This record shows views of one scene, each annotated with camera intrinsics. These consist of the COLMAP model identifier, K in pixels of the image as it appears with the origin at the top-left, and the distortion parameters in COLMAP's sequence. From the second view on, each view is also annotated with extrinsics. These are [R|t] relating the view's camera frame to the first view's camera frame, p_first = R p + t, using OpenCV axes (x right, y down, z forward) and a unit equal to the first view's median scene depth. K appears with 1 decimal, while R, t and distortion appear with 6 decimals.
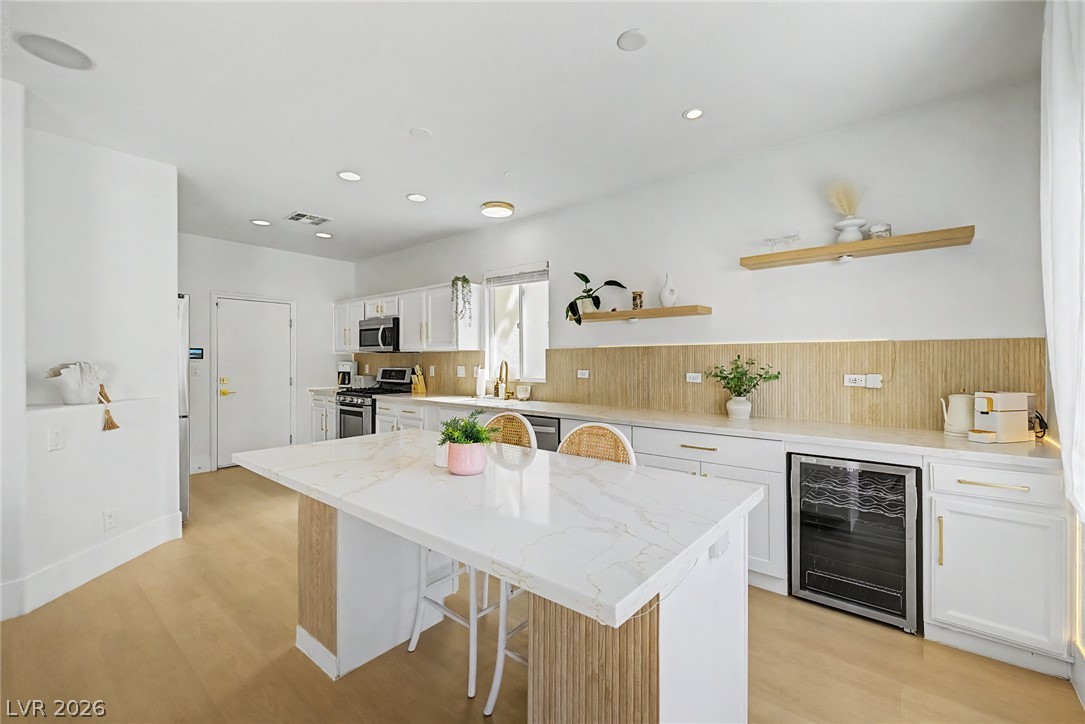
lens RADIAL K [[451.9, 0, 542.5], [0, 451.9, 362.0], [0, 0, 1]] dist [-0.000596, -0.000127]
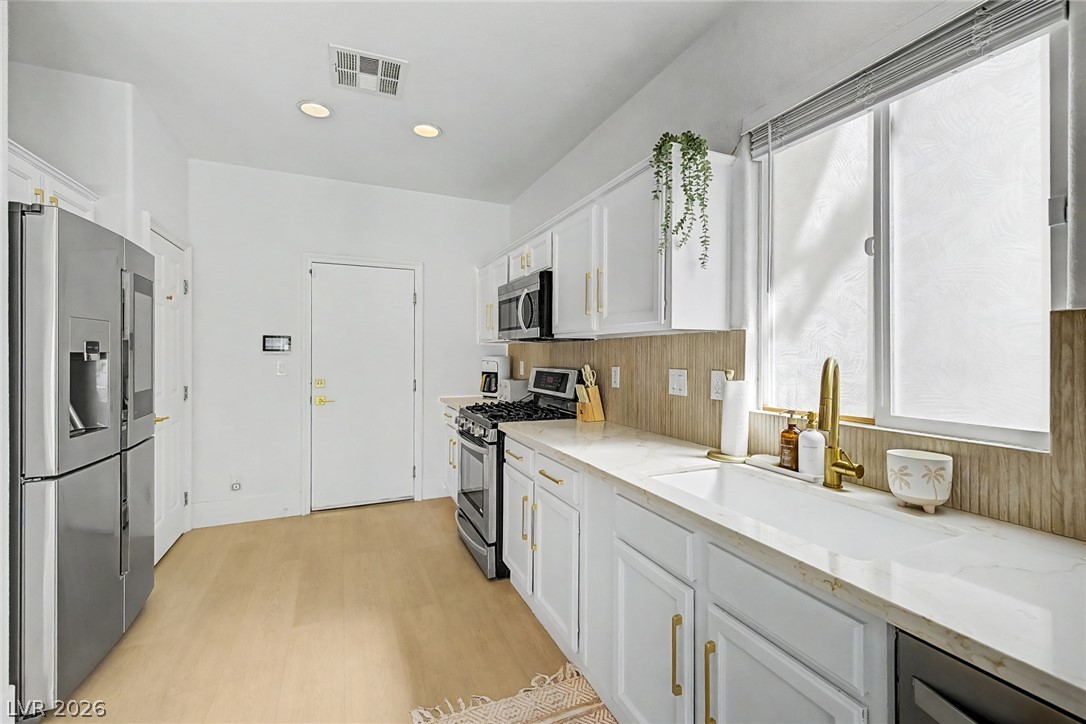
lens RADIAL K [[459.1, 0, 536.3], [0, 459.1, 355.2], [0, 0, 1]] dist [0.003903, 0.000099]
pose [[0.889600, 0.005376, -0.456709, -0.104850], [-0.006346, 0.999980, -0.000590, -0.003423], [0.456696, 0.003424, 0.889616, 0.572938]]
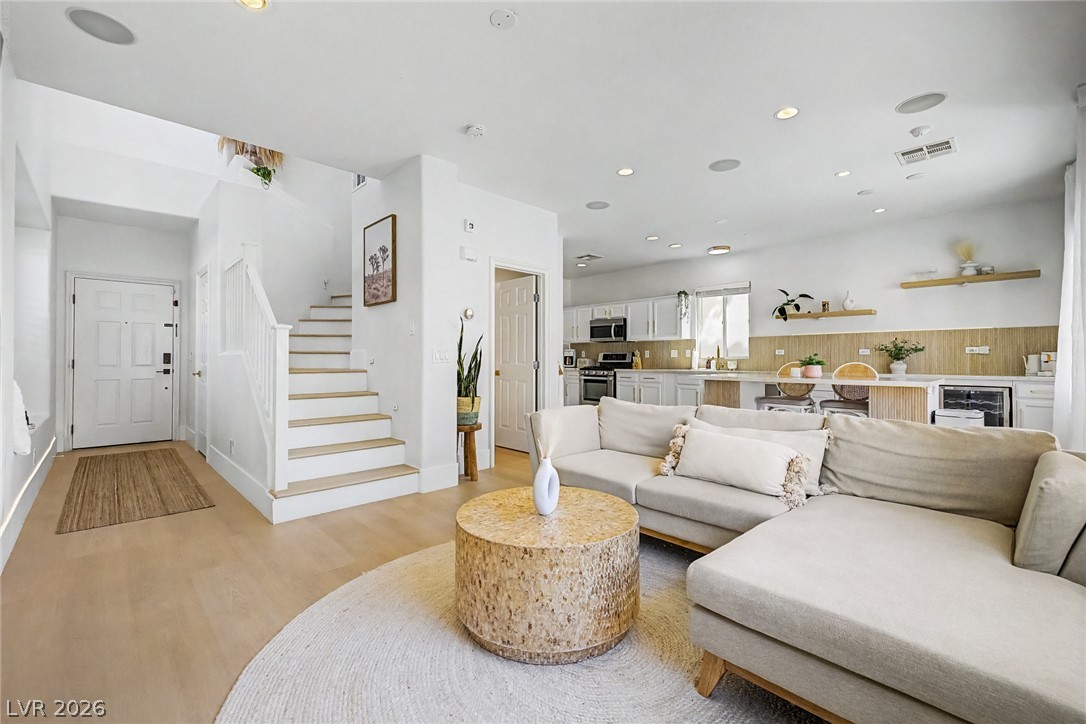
lens RADIAL K [[456.6, 0, 540.1], [0, 456.6, 358.0], [0, 0, 1]] dist [0.002403, -0.000255]
pose [[0.993349, 0.001315, -0.115134, -0.459098], [-0.002367, 0.999957, -0.009004, 0.051750], [0.115117, 0.009217, 0.993309, -0.573558]]
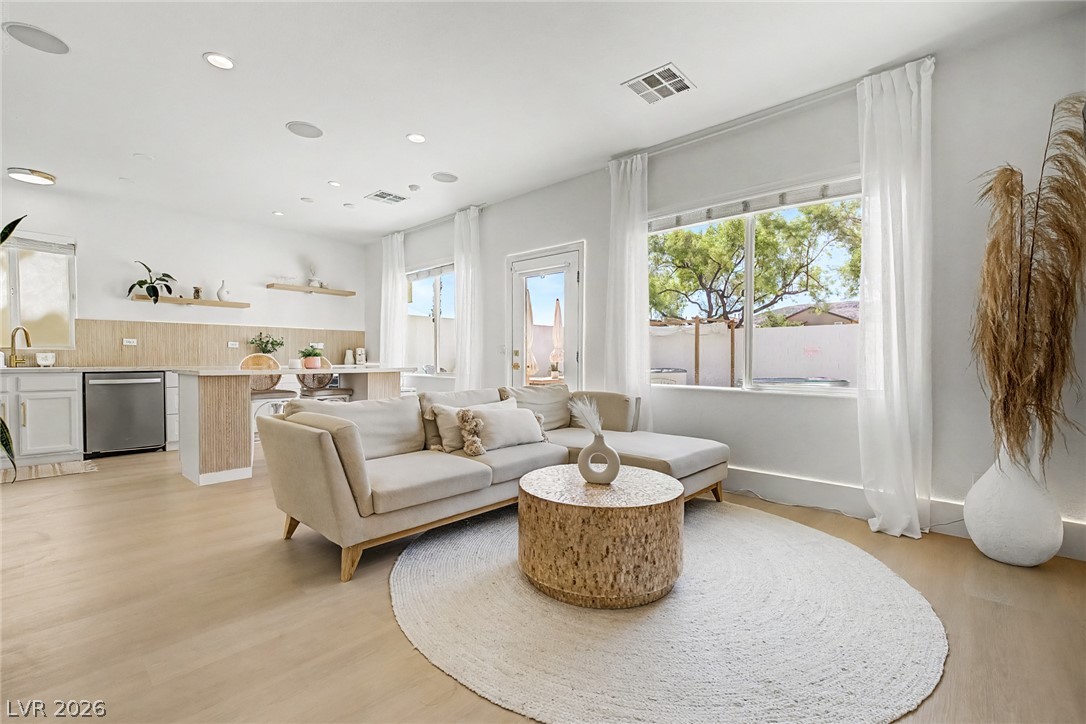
lens RADIAL K [[476.1, 0, 536.7], [0, 476.1, 365.7], [0, 0, 1]] dist [0.000395, -0.000032]
pose [[0.048777, -0.016144, 0.998679, -0.945859], [0.002561, 0.999868, 0.016038, 0.059864], [-0.998806, 0.001775, 0.048812, -0.153119]]
